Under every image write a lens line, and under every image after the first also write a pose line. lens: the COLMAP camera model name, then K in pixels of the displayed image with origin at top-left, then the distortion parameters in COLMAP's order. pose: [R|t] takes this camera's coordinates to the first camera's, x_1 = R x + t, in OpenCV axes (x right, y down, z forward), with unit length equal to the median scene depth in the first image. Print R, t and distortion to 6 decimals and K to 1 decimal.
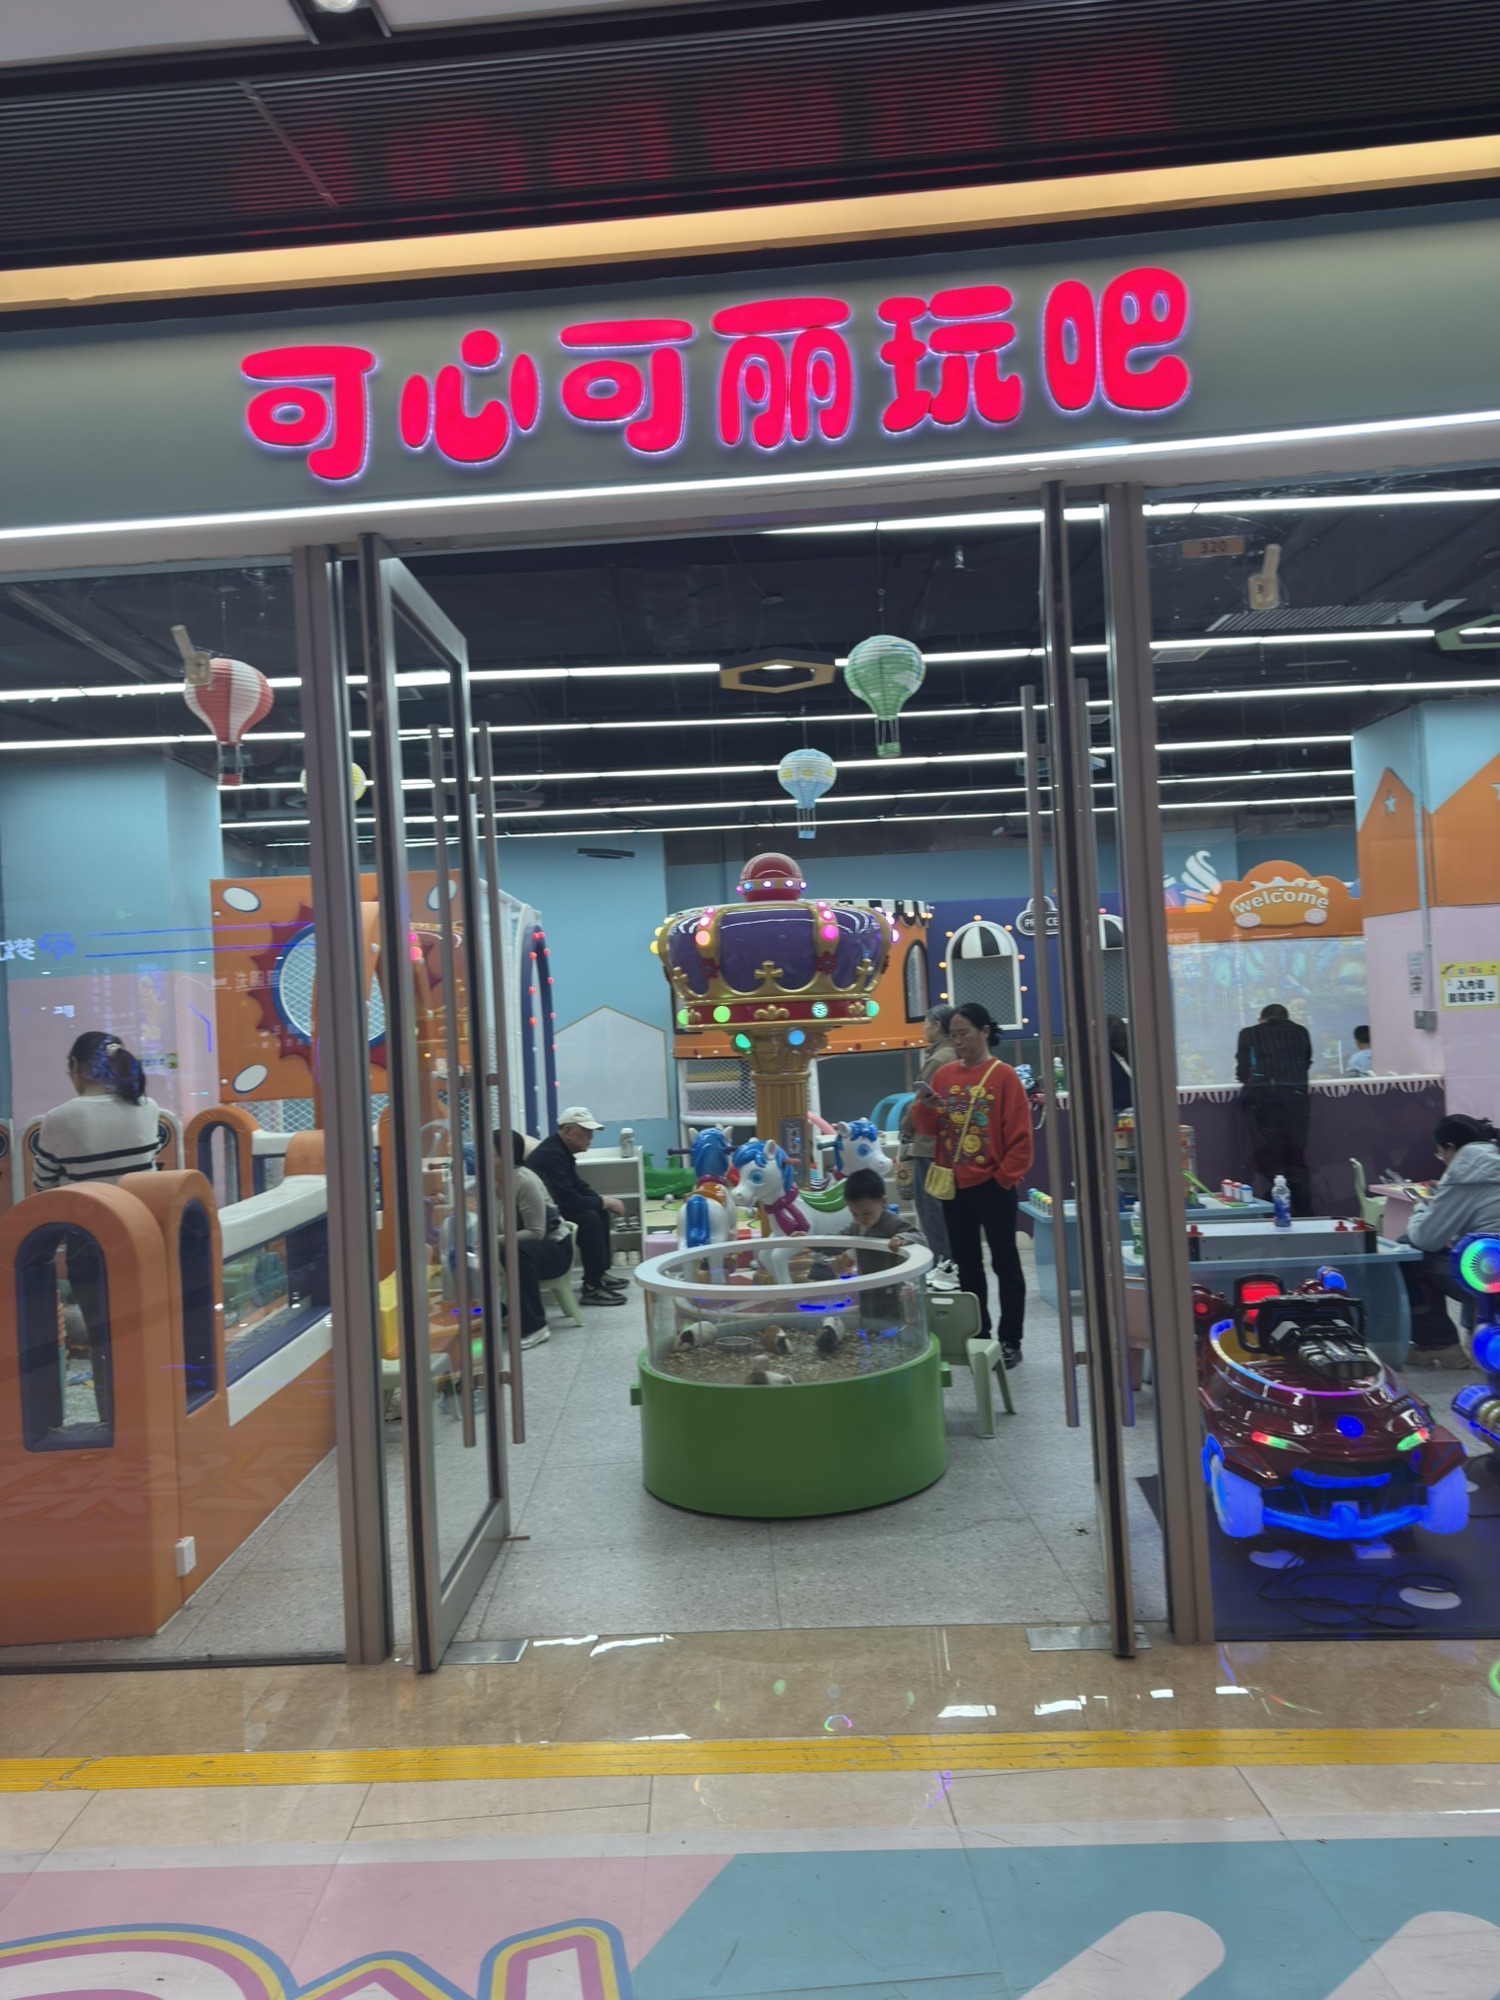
lens RADIAL K [[1397.1, 0, 746.3], [0, 1397.1, 996.5], [0, 0, 1]] dist [0.012227, 0.000187]
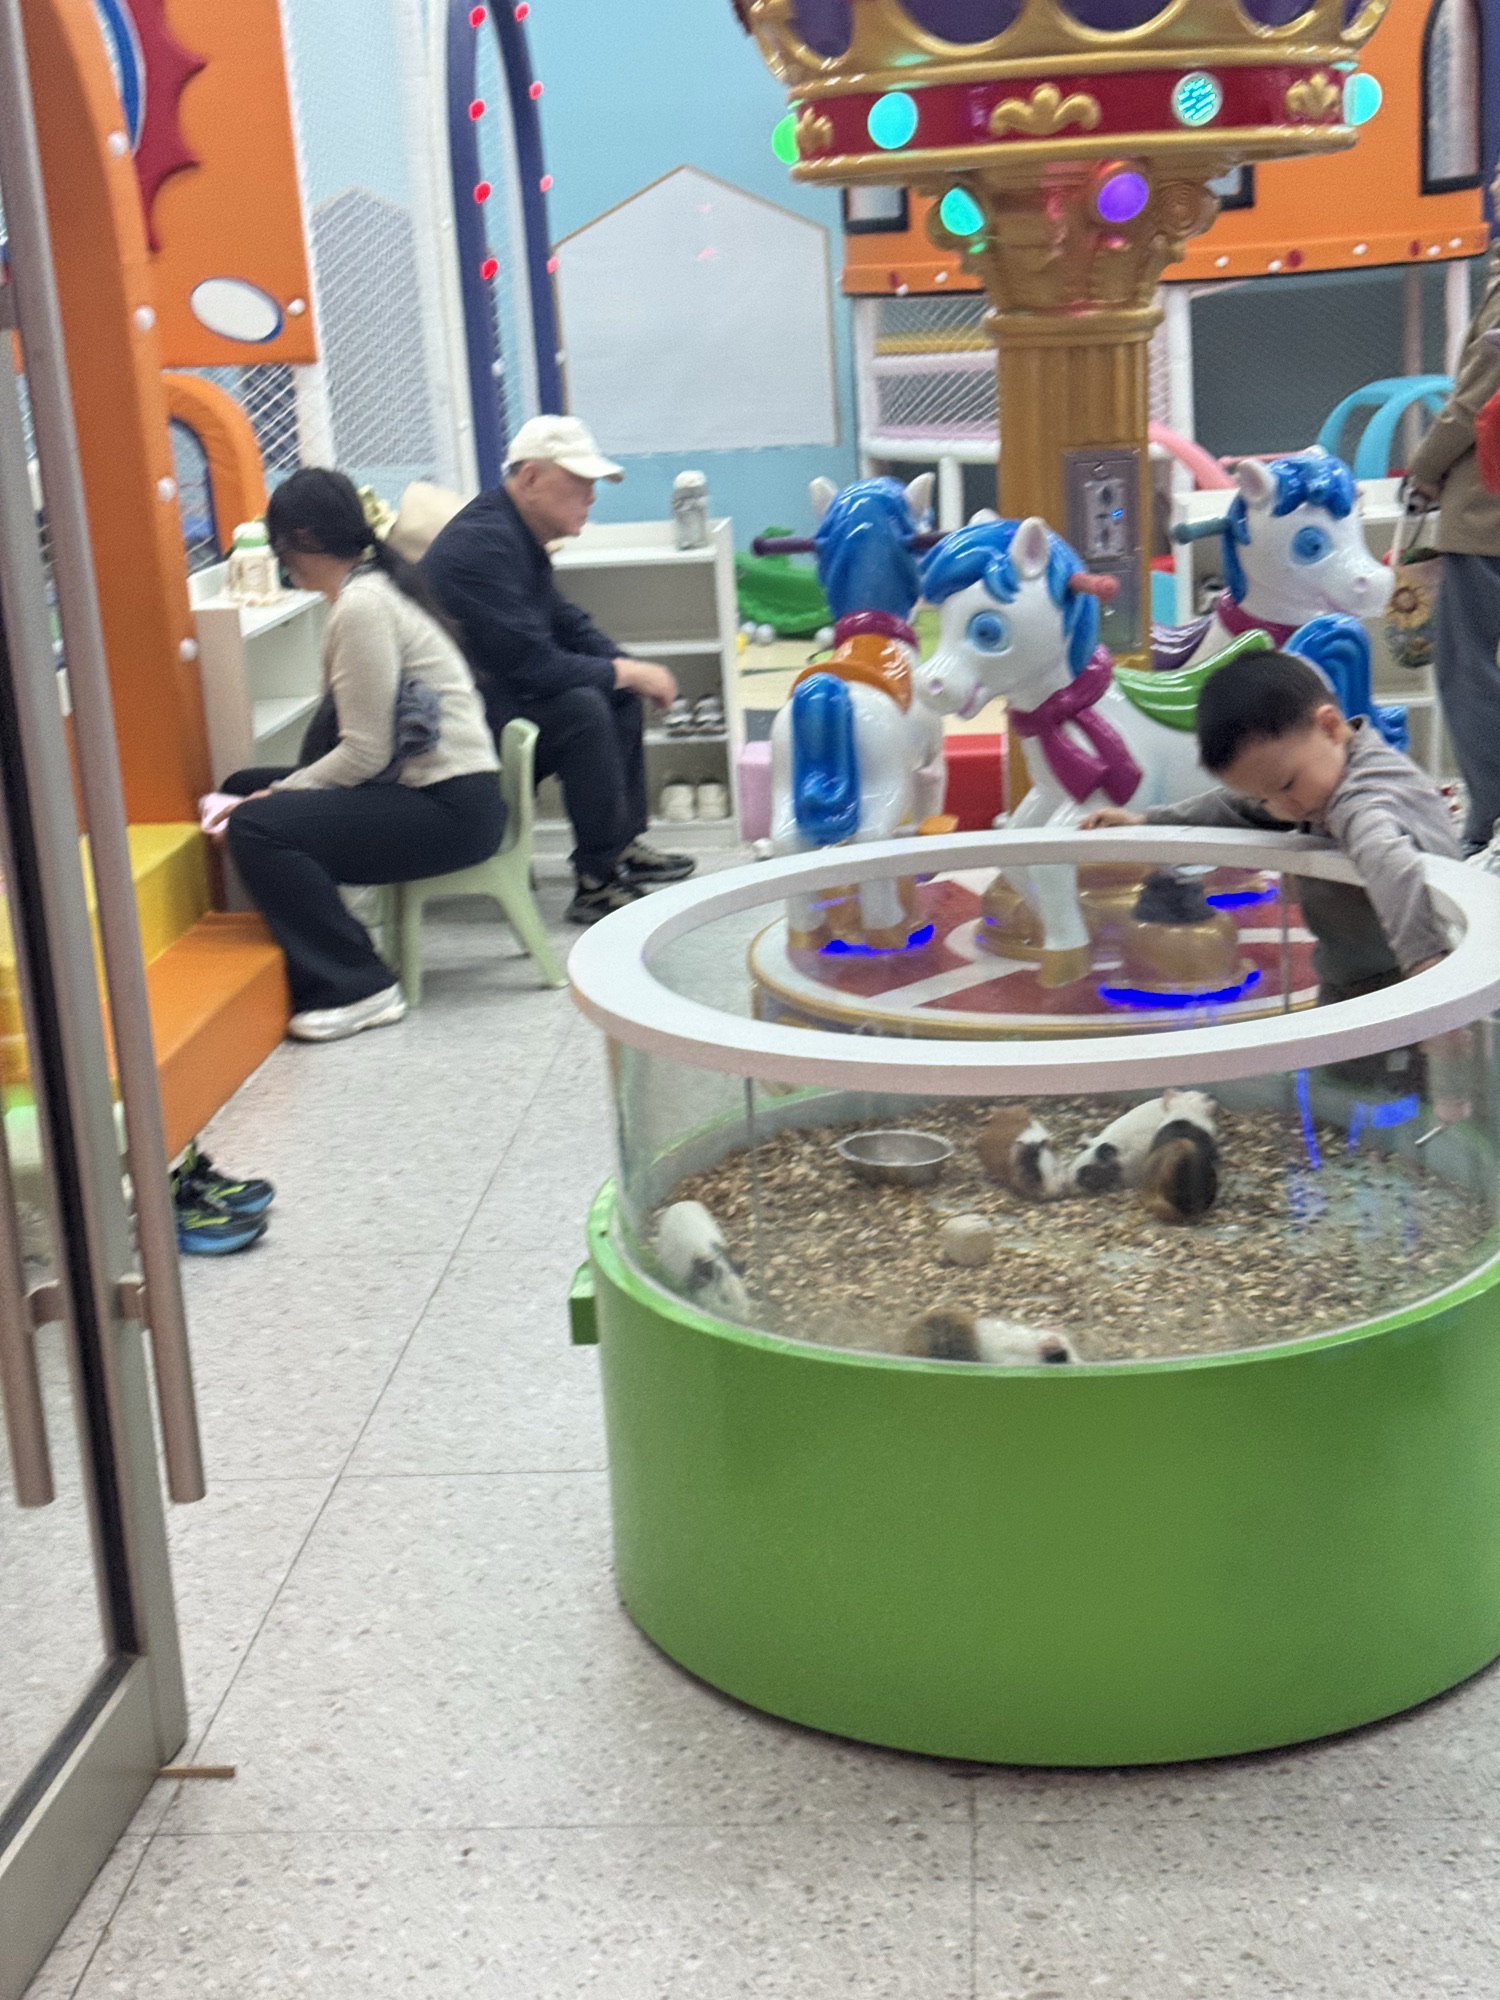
lens RADIAL K [[2807.1, 0, 834.5], [0, 2807.1, 1022.9], [0, 0, 1]] dist [0.119158, 0.000000]
pose [[0.997419, 0.015377, -0.070137, 0.018081], [0.005353, 0.958157, 0.286192, 0.023671], [0.071603, -0.285828, 0.955602, 0.297816]]
